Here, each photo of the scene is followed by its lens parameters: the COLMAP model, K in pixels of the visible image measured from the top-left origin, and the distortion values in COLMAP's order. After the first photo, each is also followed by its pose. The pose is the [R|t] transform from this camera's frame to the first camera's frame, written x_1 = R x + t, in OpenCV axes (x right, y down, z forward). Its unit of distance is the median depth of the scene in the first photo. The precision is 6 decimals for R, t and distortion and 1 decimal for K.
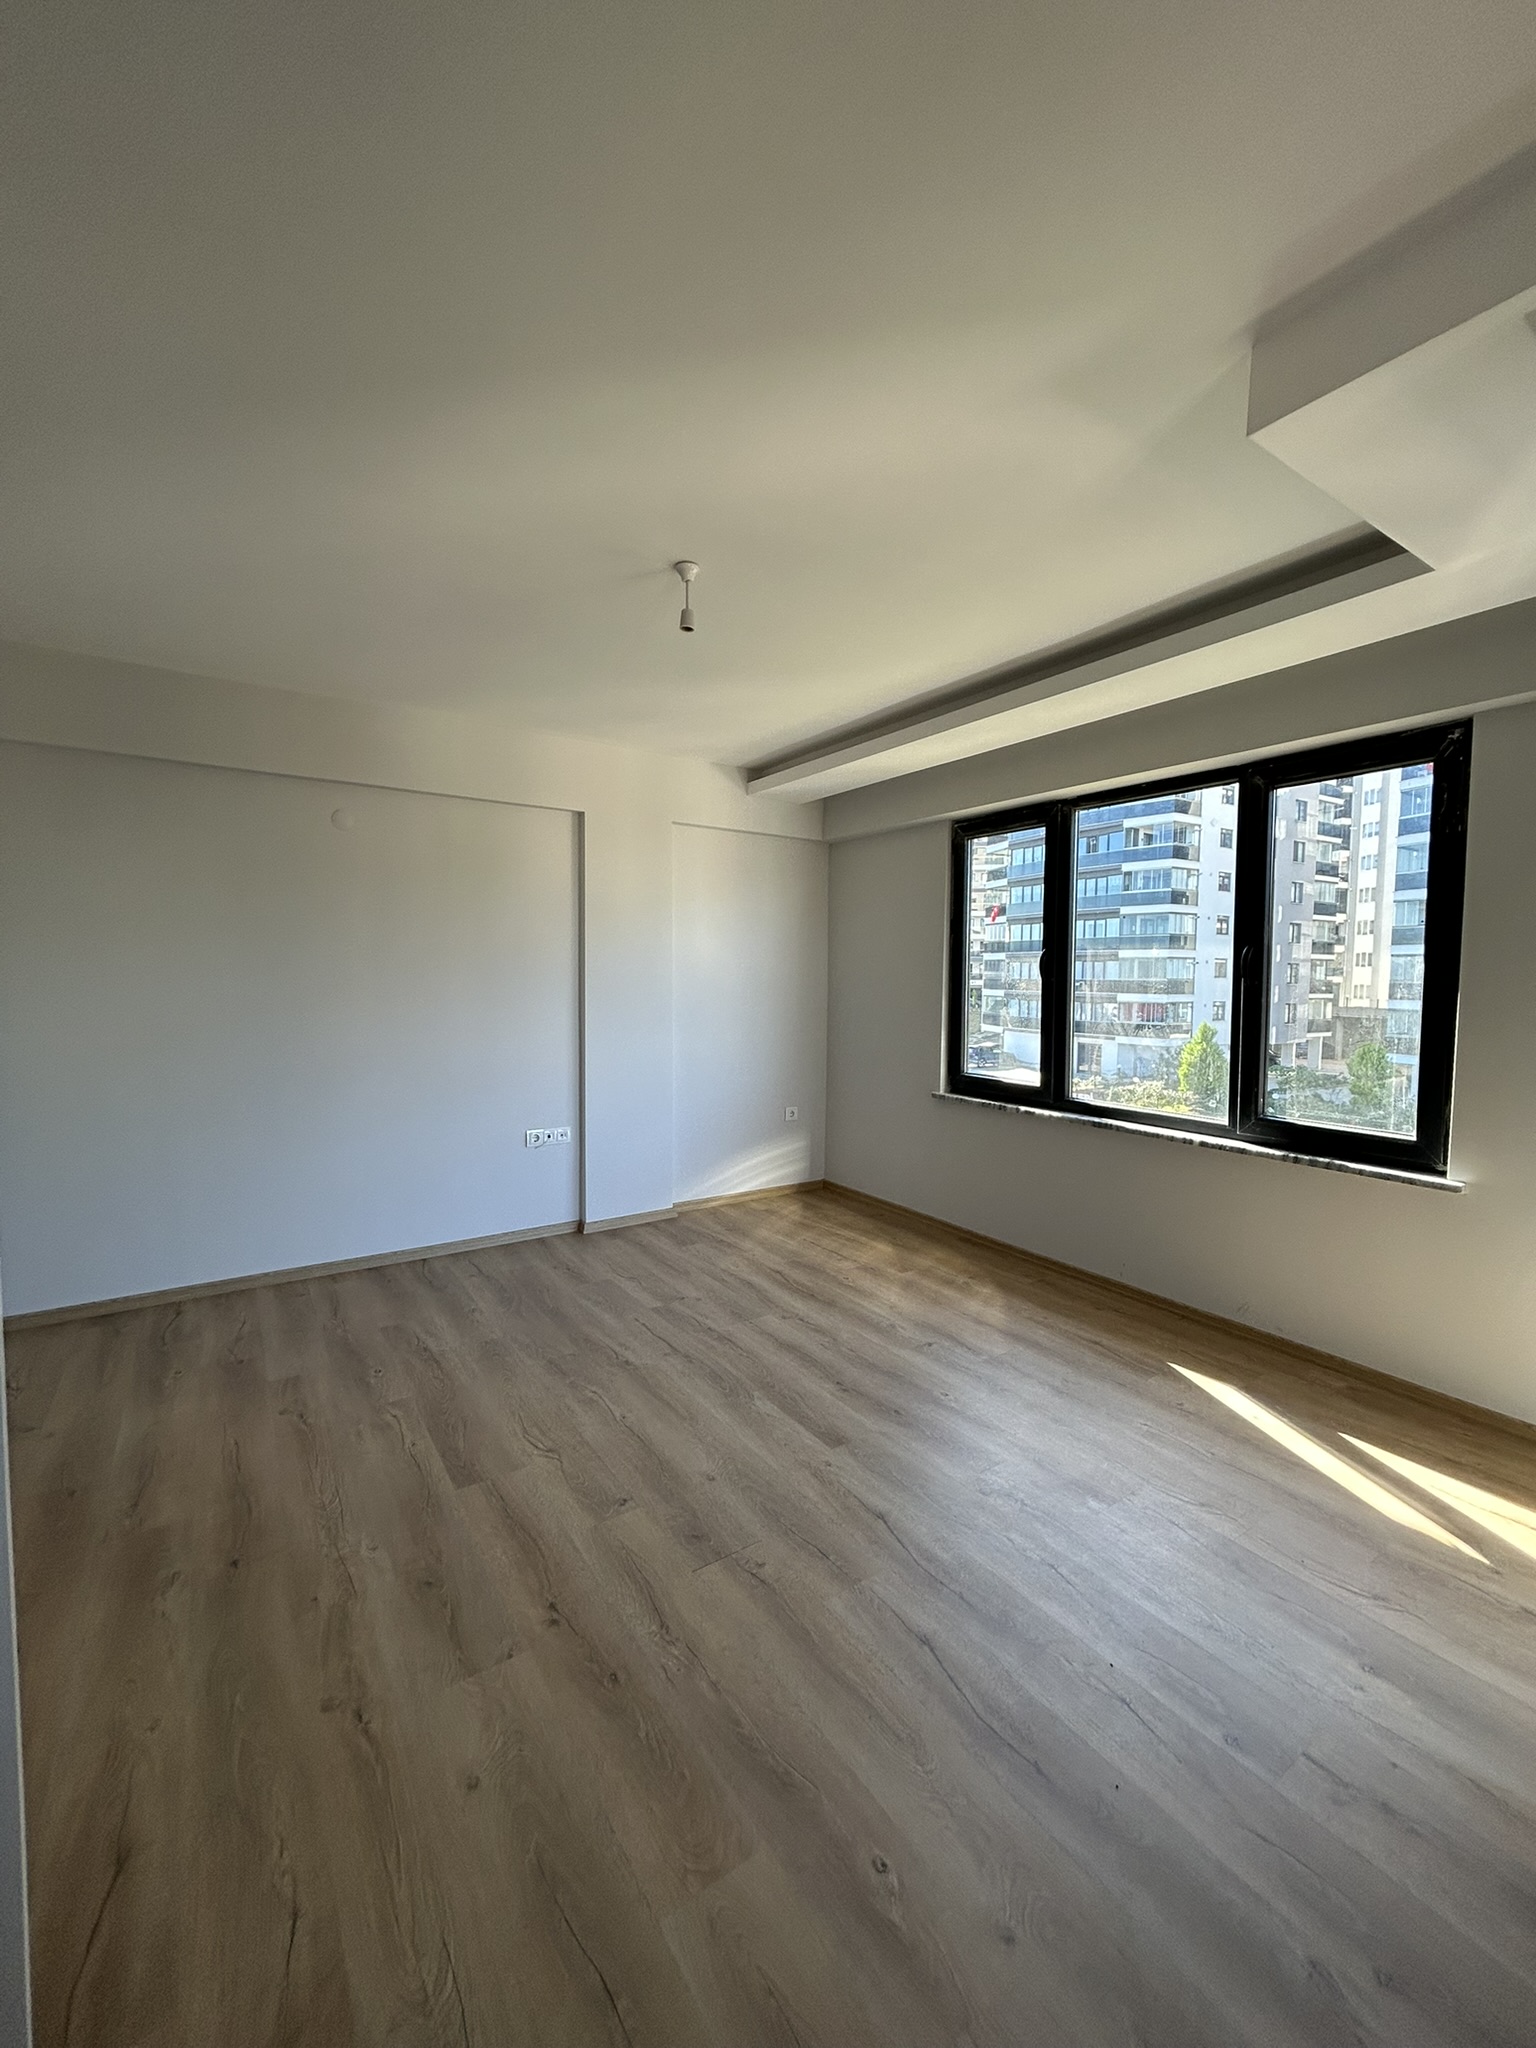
lens RADIAL K [[822.5, 0, 767.7], [0, 822.5, 1023.0], [0, 0, 1]] dist [-0.002782, 0.001180]
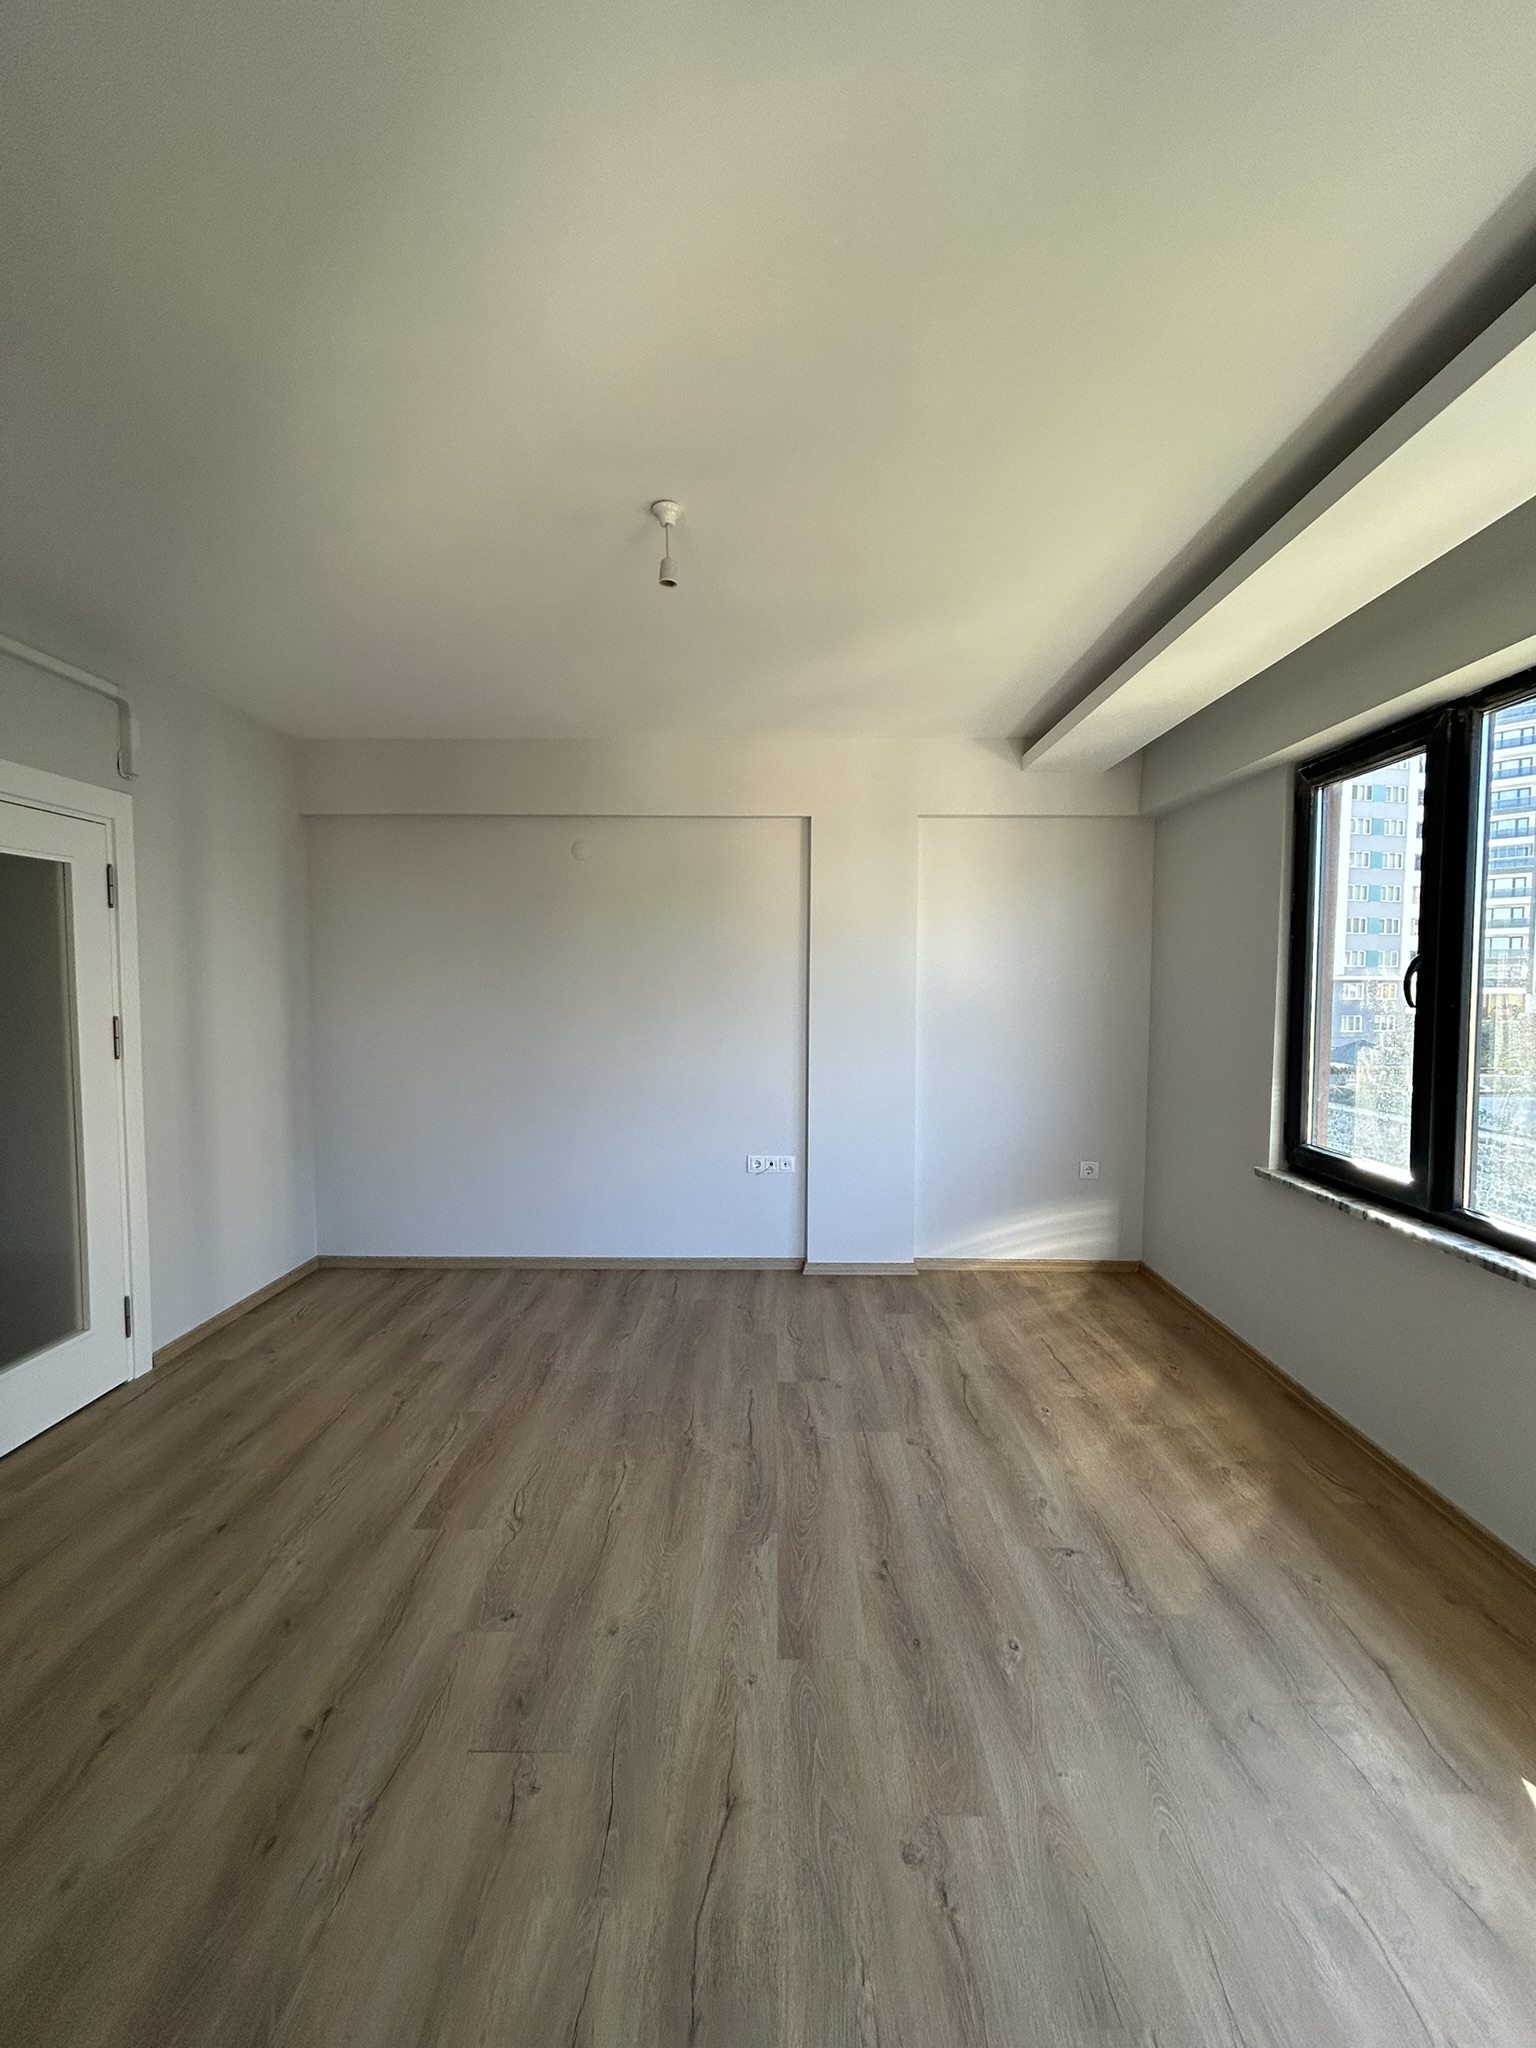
lens RADIAL K [[822.5, 0, 769.8], [0, 822.5, 1023.5], [0, 0, 1]] dist [-0.002782, 0.001180]
pose [[0.824734, 0.024903, -0.564972, 0.363061], [-0.030608, 0.999531, -0.000623, -0.031674], [0.564691, 0.017806, 0.825110, 0.302746]]
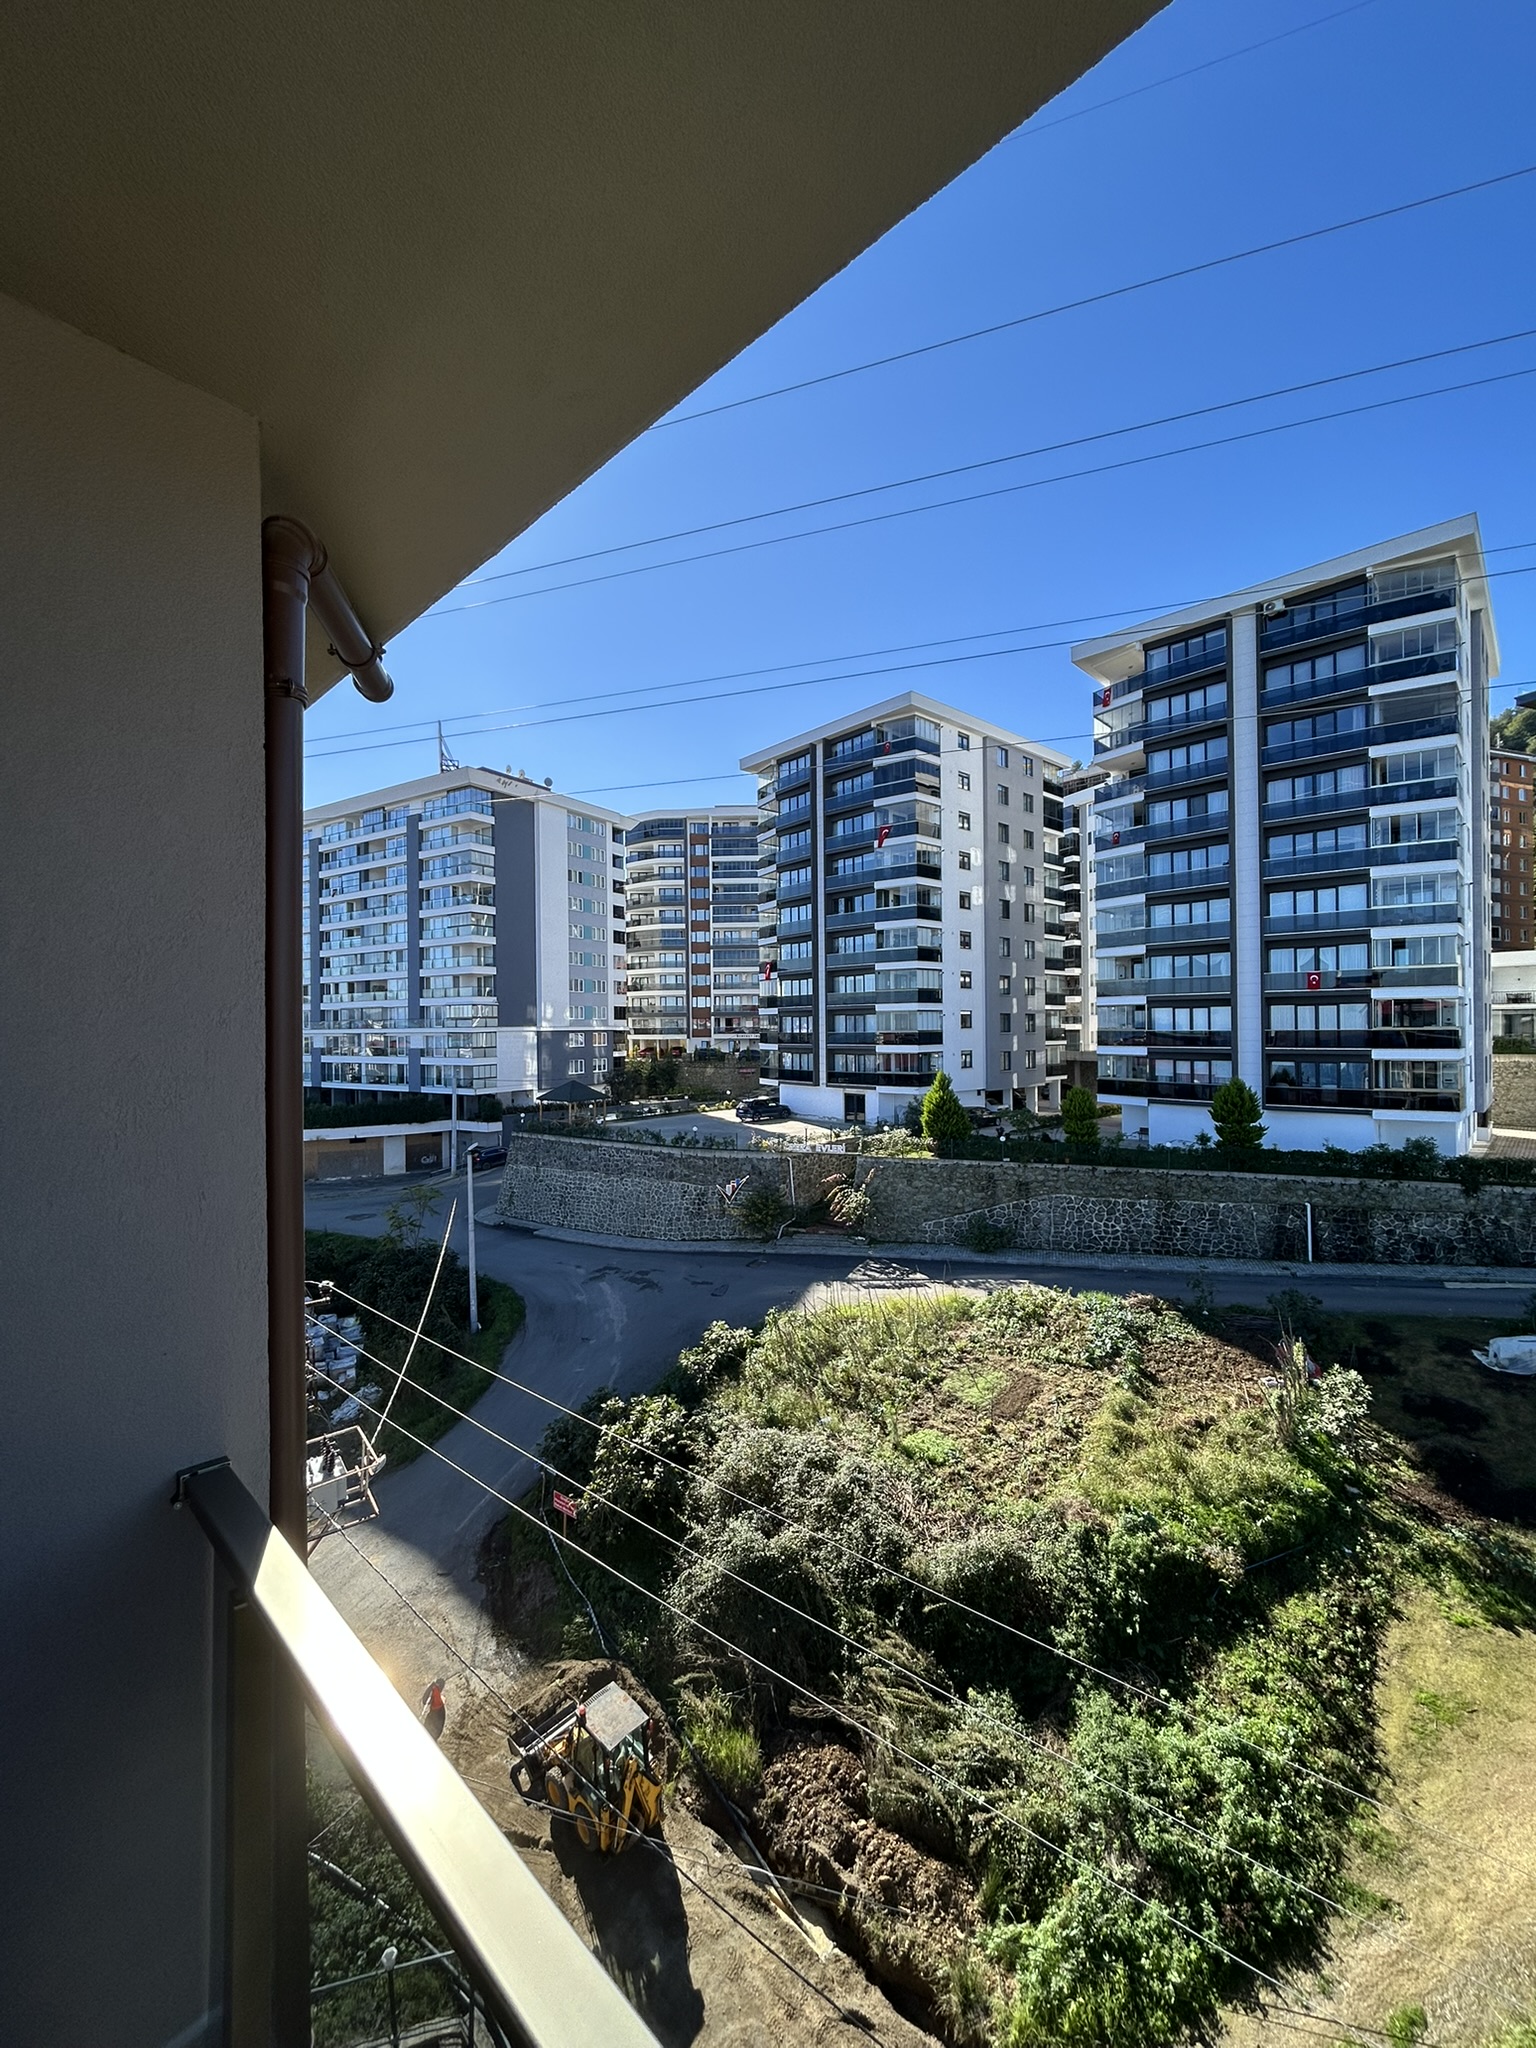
lens RADIAL K [[822.5, 0, 765.3], [0, 822.5, 1023.4], [0, 0, 1]] dist [-0.002782, 0.001180]
pose [[0.977022, -0.018803, 0.212308, 0.052914], [0.032583, 0.997569, -0.061594, -0.002964], [-0.210634, 0.067097, 0.975260, 0.003379]]
